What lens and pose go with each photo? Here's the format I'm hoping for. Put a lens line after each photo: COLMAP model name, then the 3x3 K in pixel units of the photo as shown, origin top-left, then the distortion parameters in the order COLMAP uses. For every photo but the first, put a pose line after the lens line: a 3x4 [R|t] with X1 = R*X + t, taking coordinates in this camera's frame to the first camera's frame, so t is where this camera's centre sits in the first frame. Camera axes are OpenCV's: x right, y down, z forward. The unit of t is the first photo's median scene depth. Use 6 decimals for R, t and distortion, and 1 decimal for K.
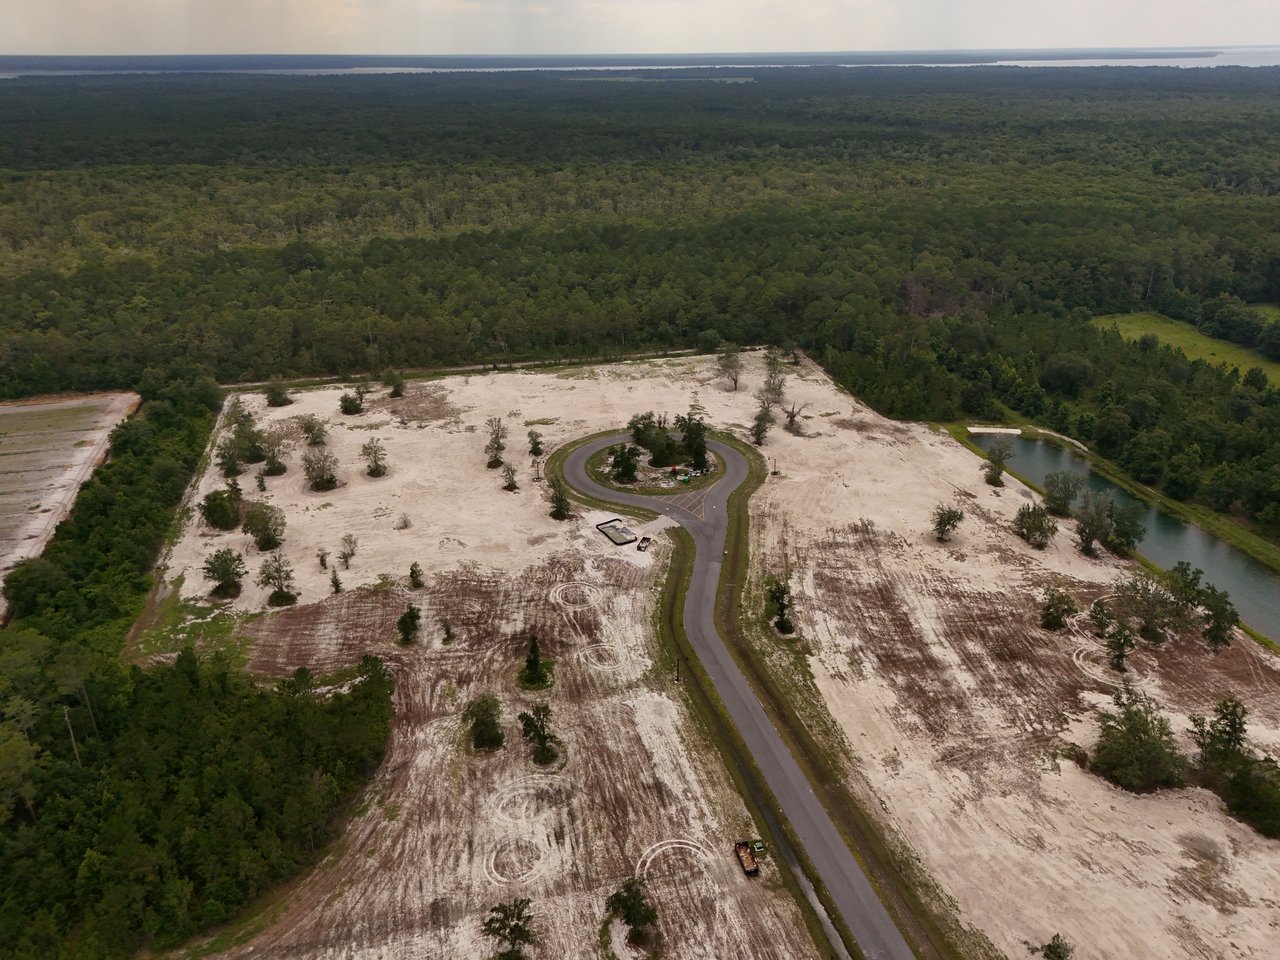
lens RADIAL K [[951.6, 0, 640.0], [0, 951.6, 480.0], [0, 0, 1]] dist [0.061474, -0.053062]
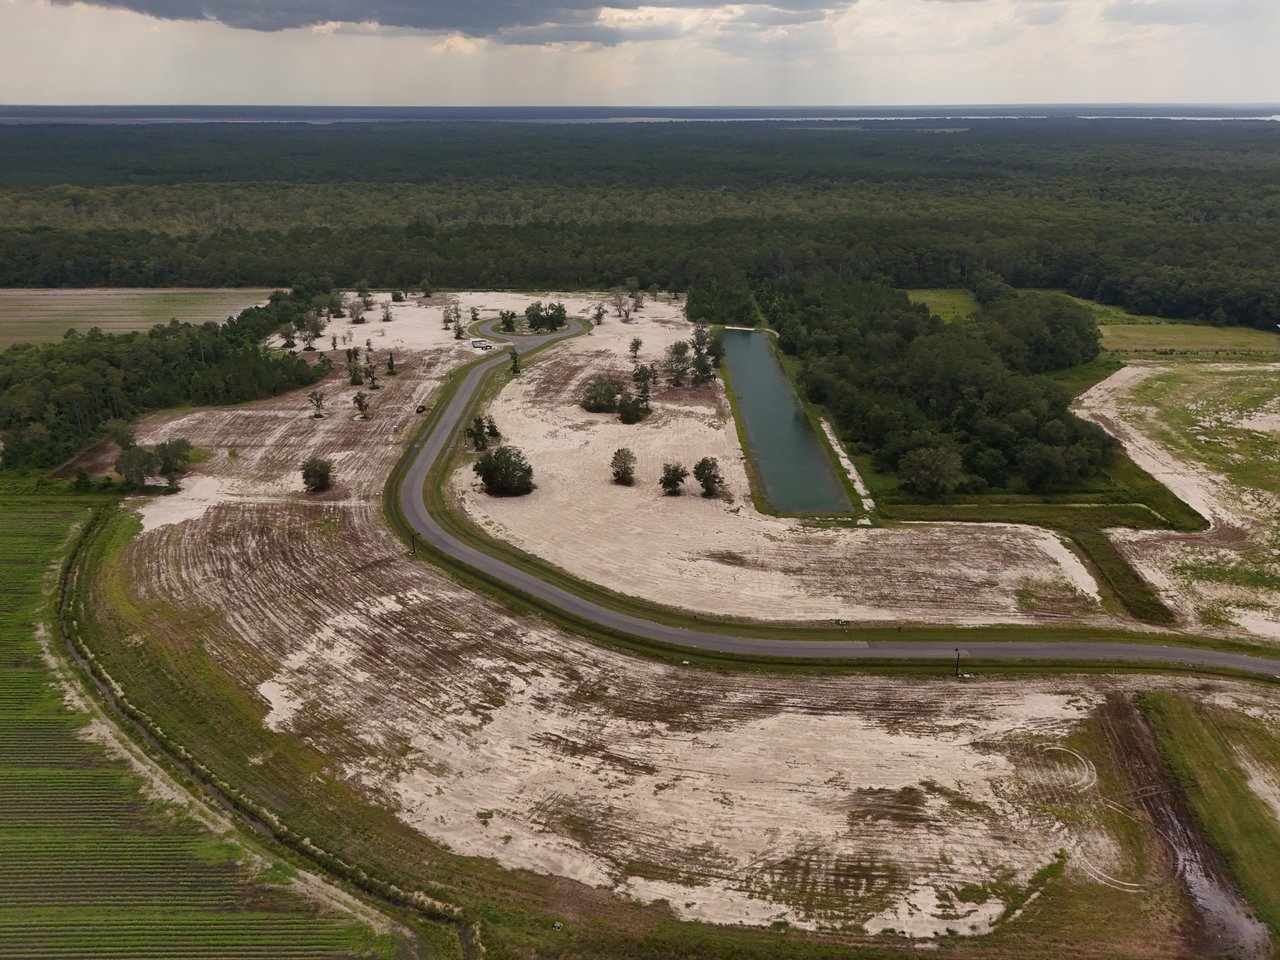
lens RADIAL K [[951.6, 0, 640.0], [0, 951.6, 480.0], [0, 0, 1]] dist [0.061474, -0.053062]
pose [[0.966876, 0.097929, -0.235715, 0.369324], [-0.108491, 0.993575, -0.032233, 0.169161], [0.231043, 0.056738, 0.971288, -0.382353]]
